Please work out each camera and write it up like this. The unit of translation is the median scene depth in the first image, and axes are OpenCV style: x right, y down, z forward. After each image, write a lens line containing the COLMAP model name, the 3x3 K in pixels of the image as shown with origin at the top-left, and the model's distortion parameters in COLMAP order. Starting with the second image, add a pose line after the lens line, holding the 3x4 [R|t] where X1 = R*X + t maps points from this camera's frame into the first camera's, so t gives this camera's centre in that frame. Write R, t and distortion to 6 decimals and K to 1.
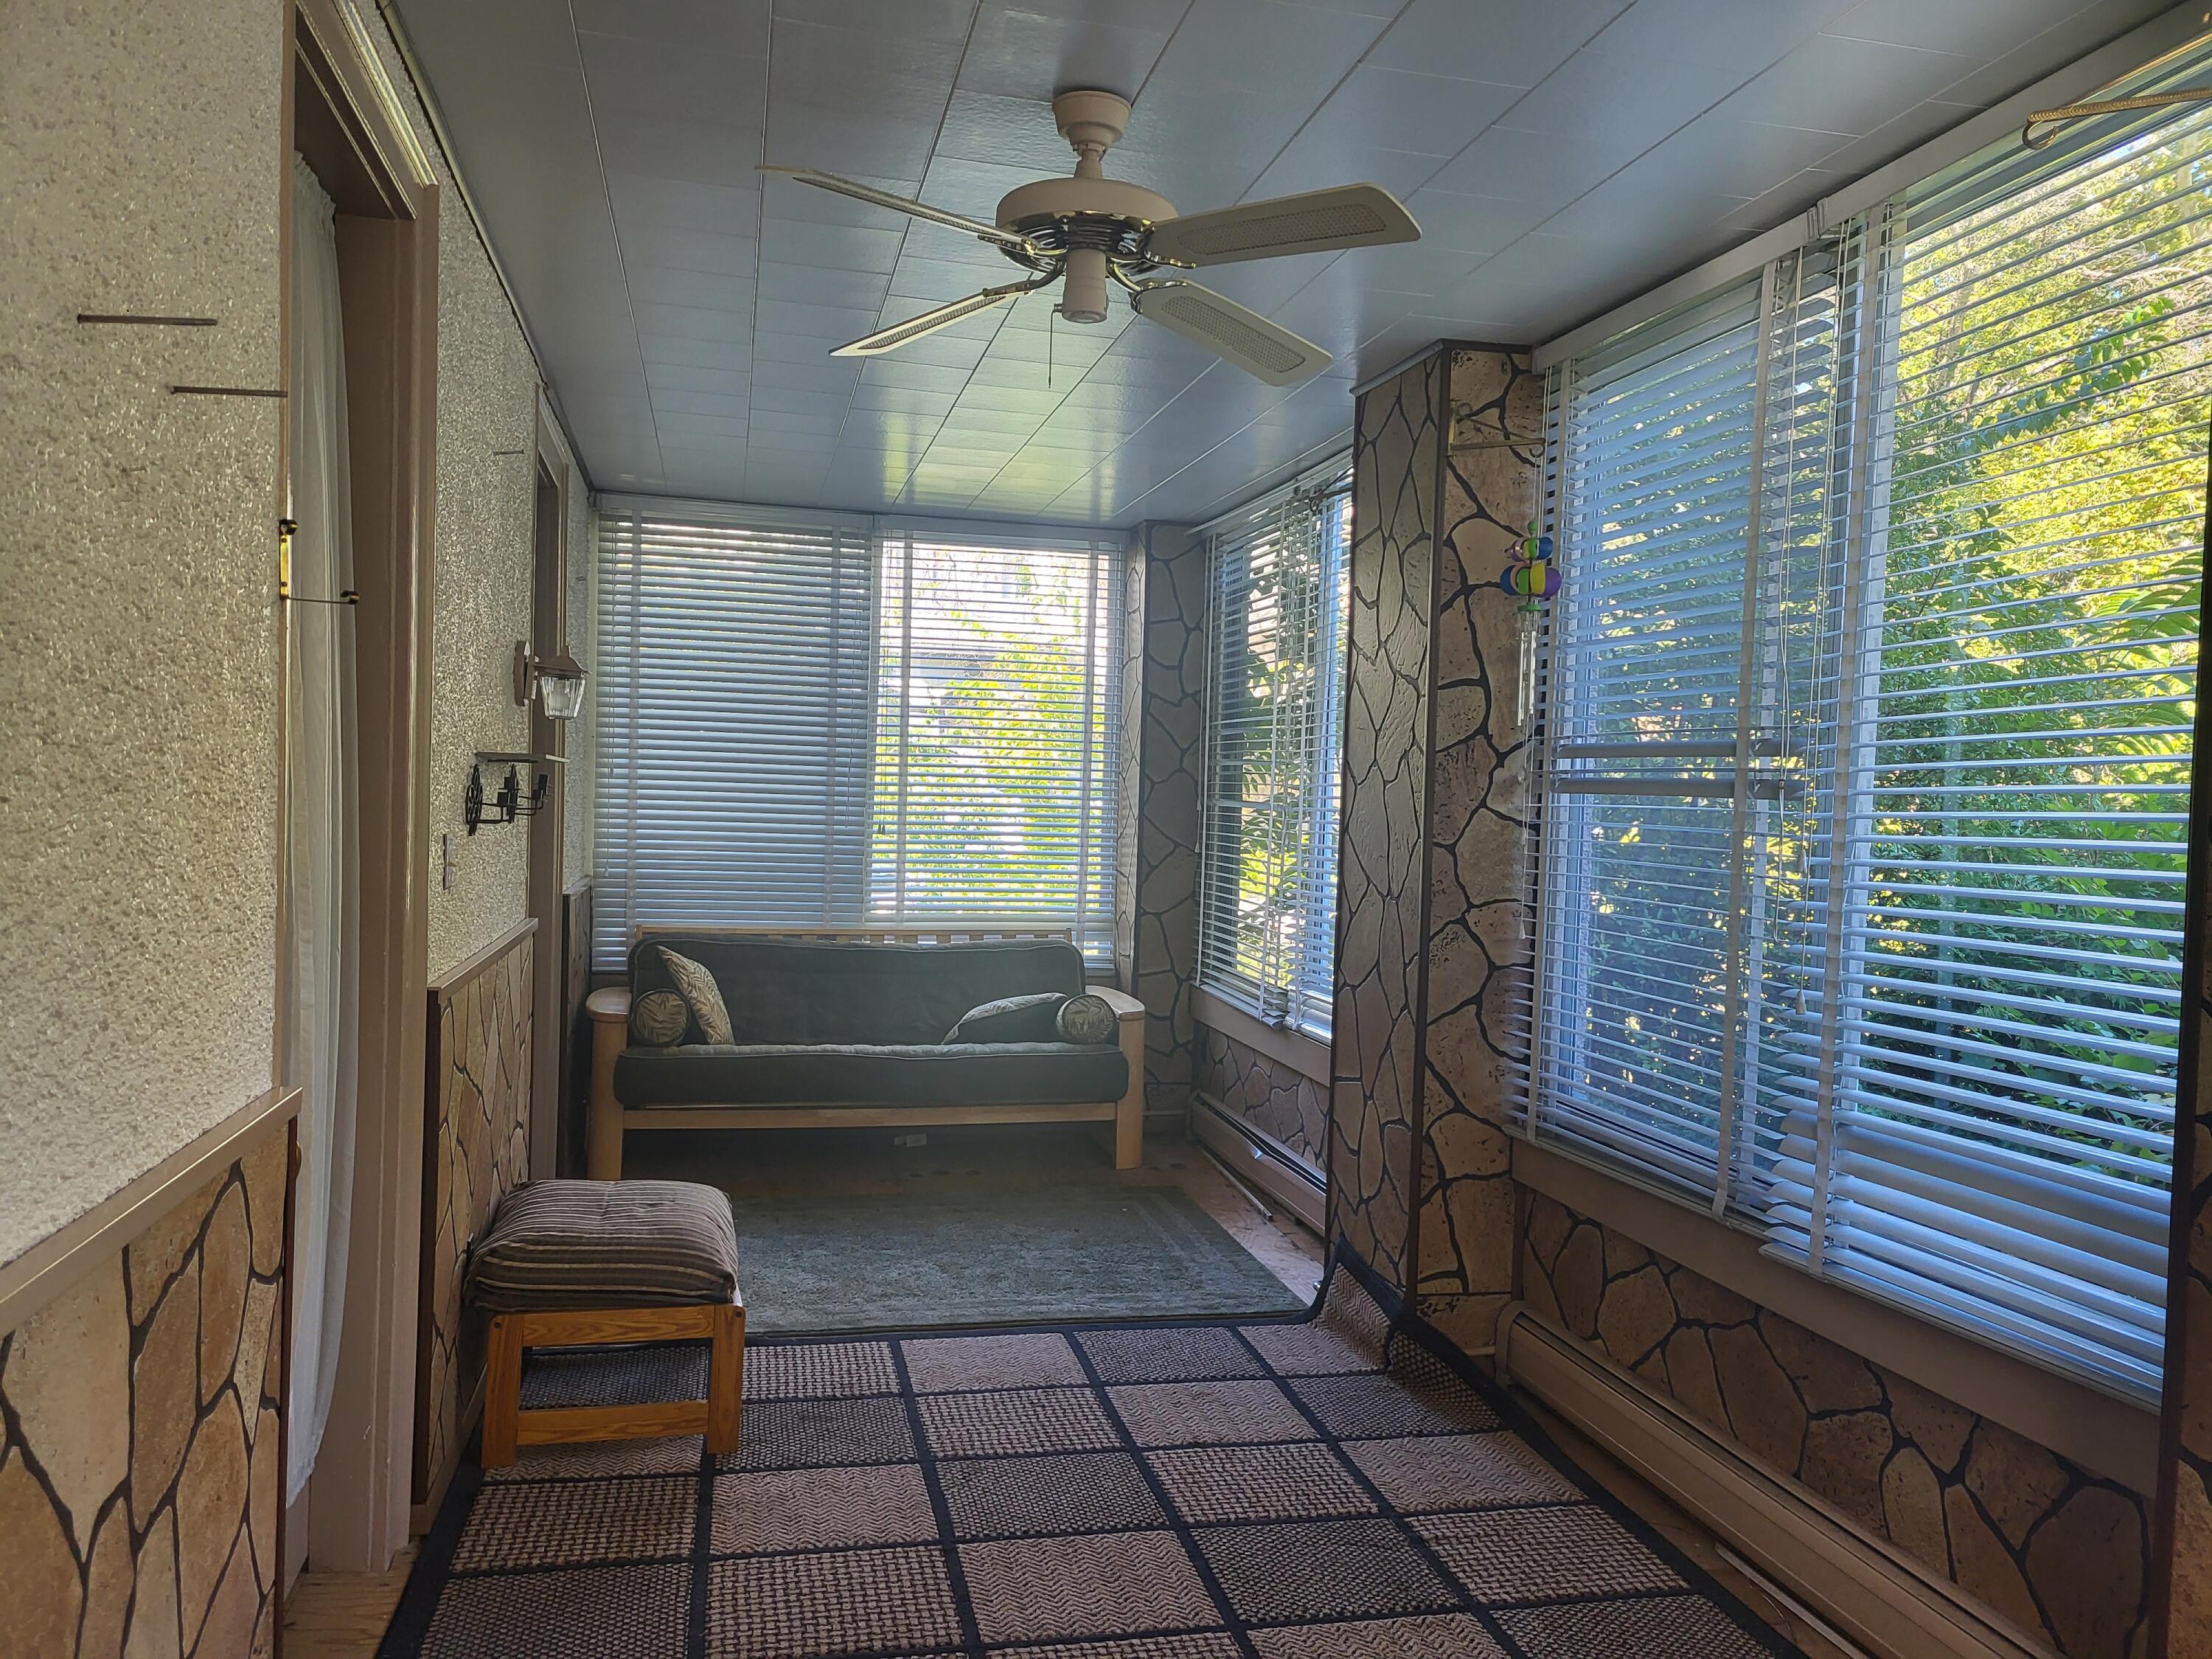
lens RADIAL K [[1664.4, 0, 1091.0], [0, 1664.4, 829.2], [0, 0, 1]] dist [0.070480, -0.060105]
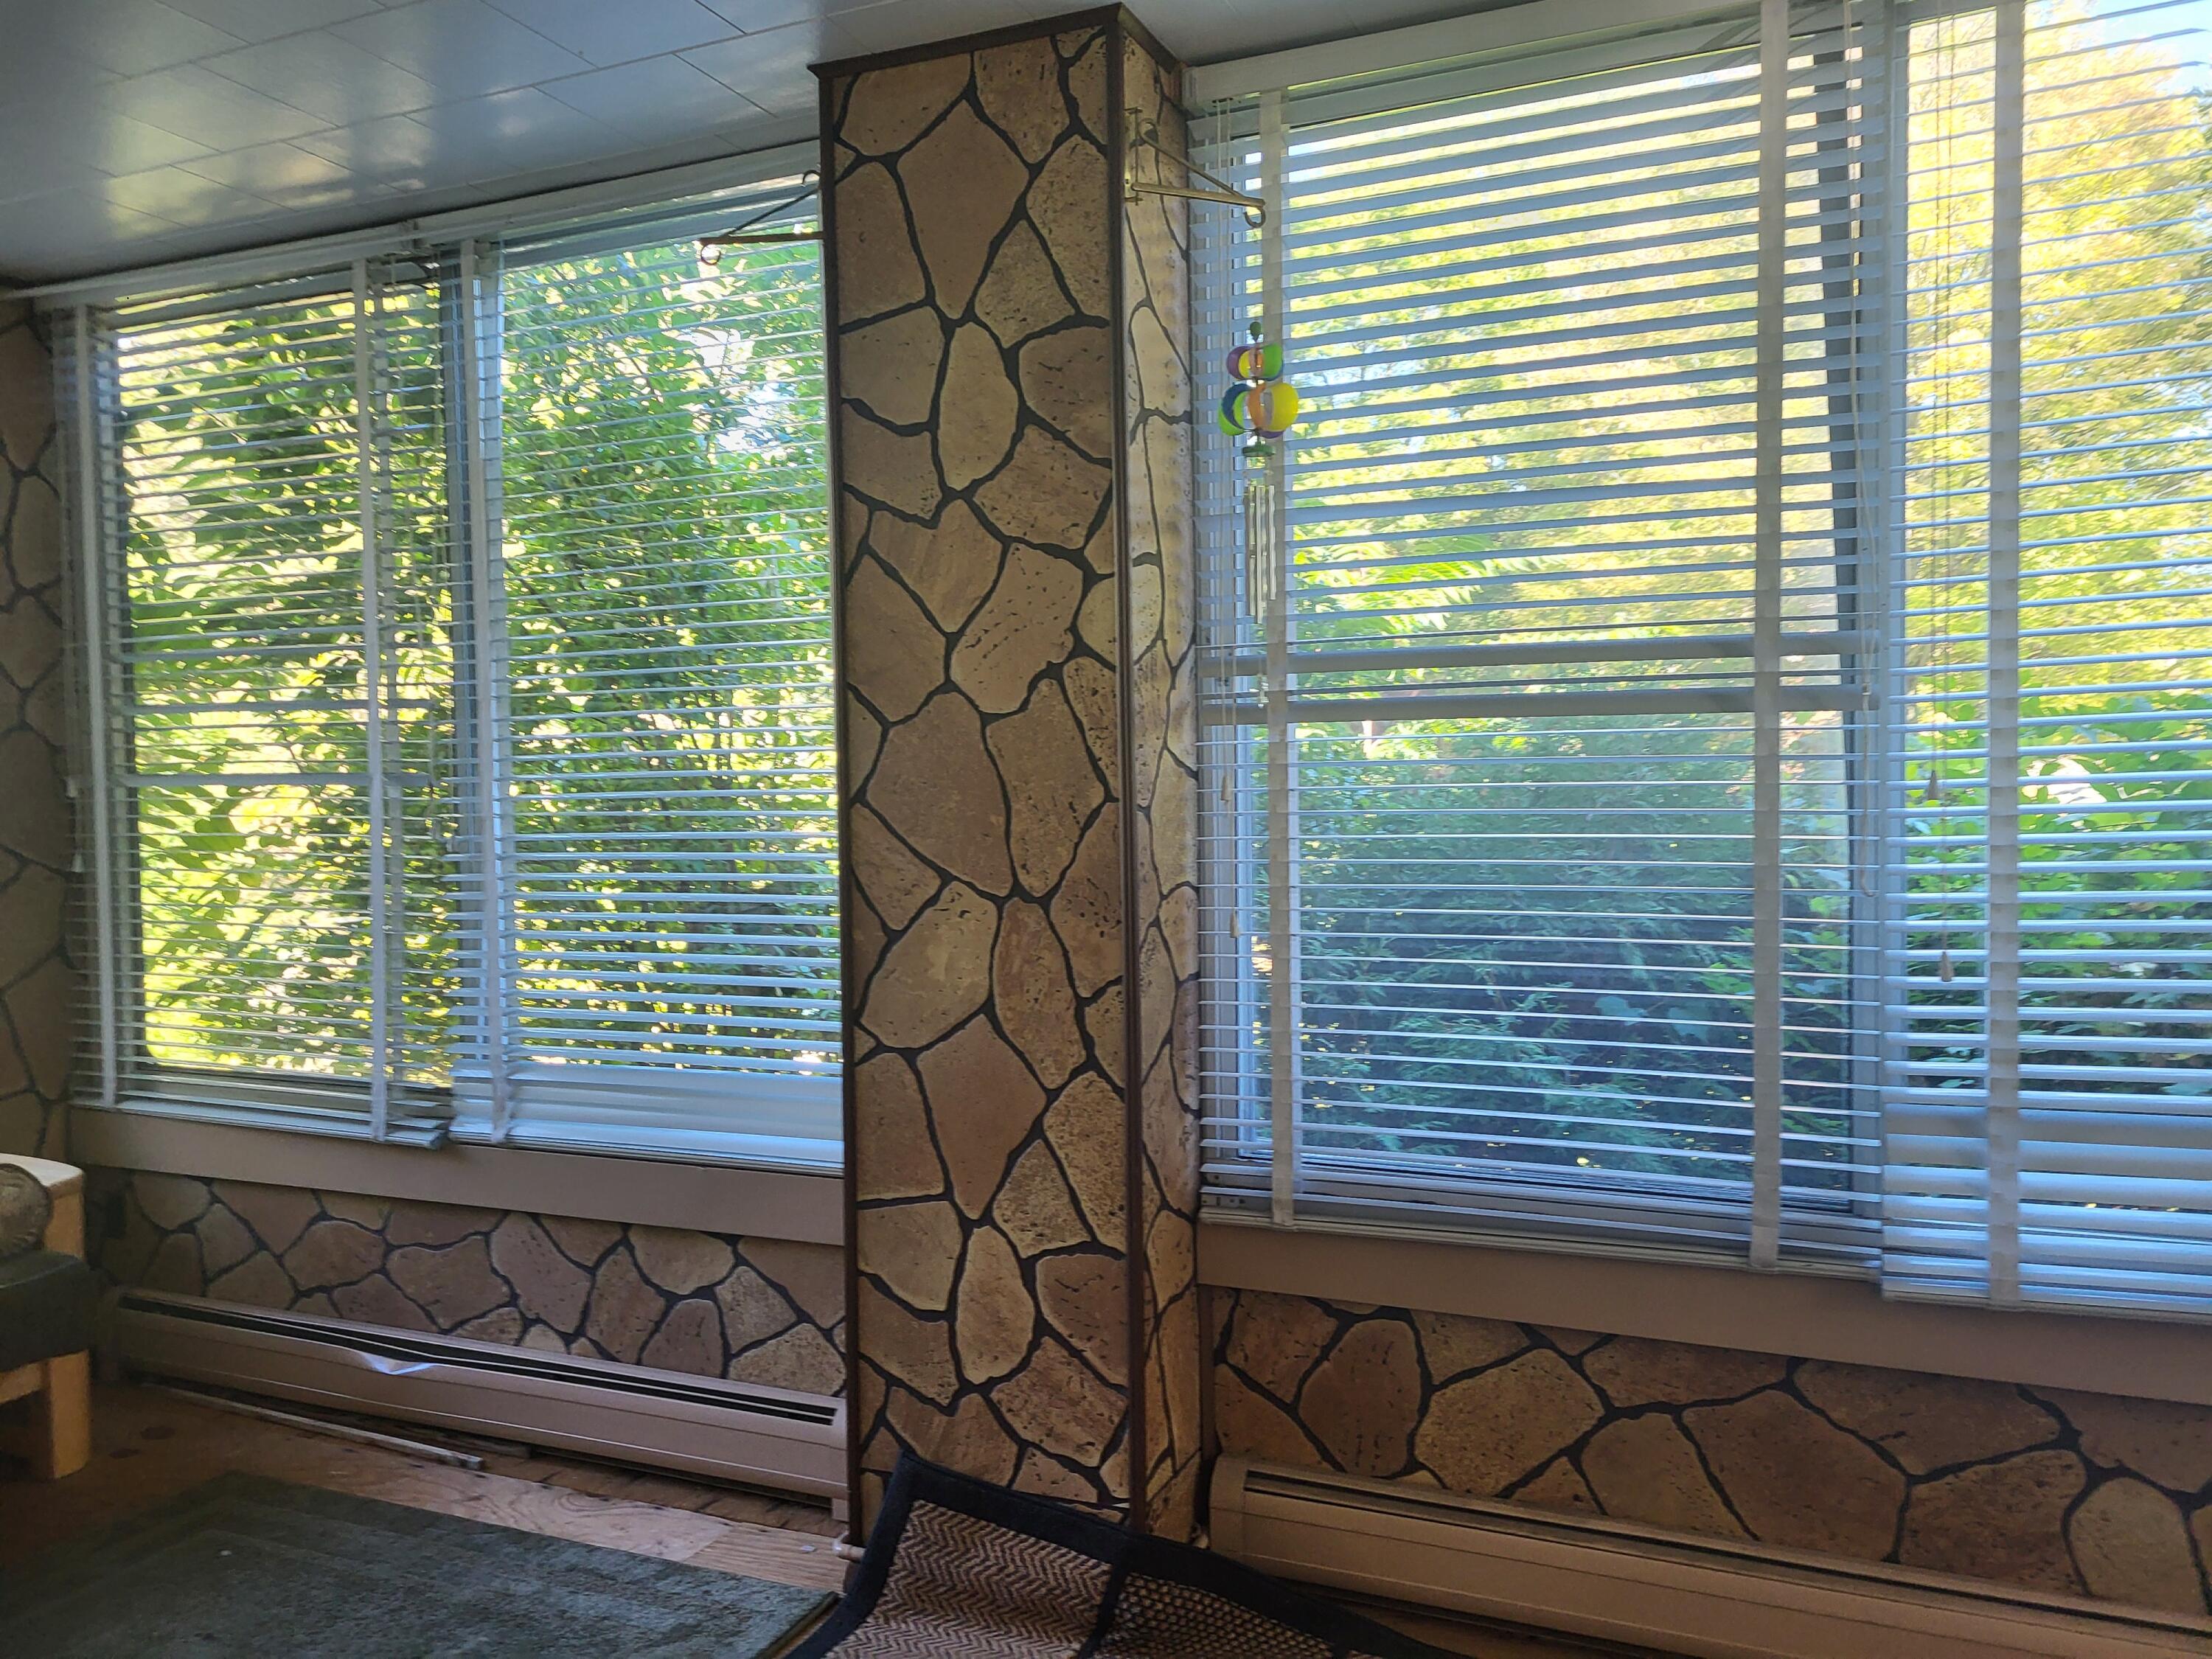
lens RADIAL K [[1664.4, 0, 1091.0], [0, 1664.4, 829.2], [0, 0, 1]] dist [0.070480, -0.060105]
pose [[0.588649, -0.071465, 0.805223, -0.333981], [0.056621, 0.997283, 0.047118, -0.014888], [-0.806403, 0.017857, 0.591097, 0.655514]]
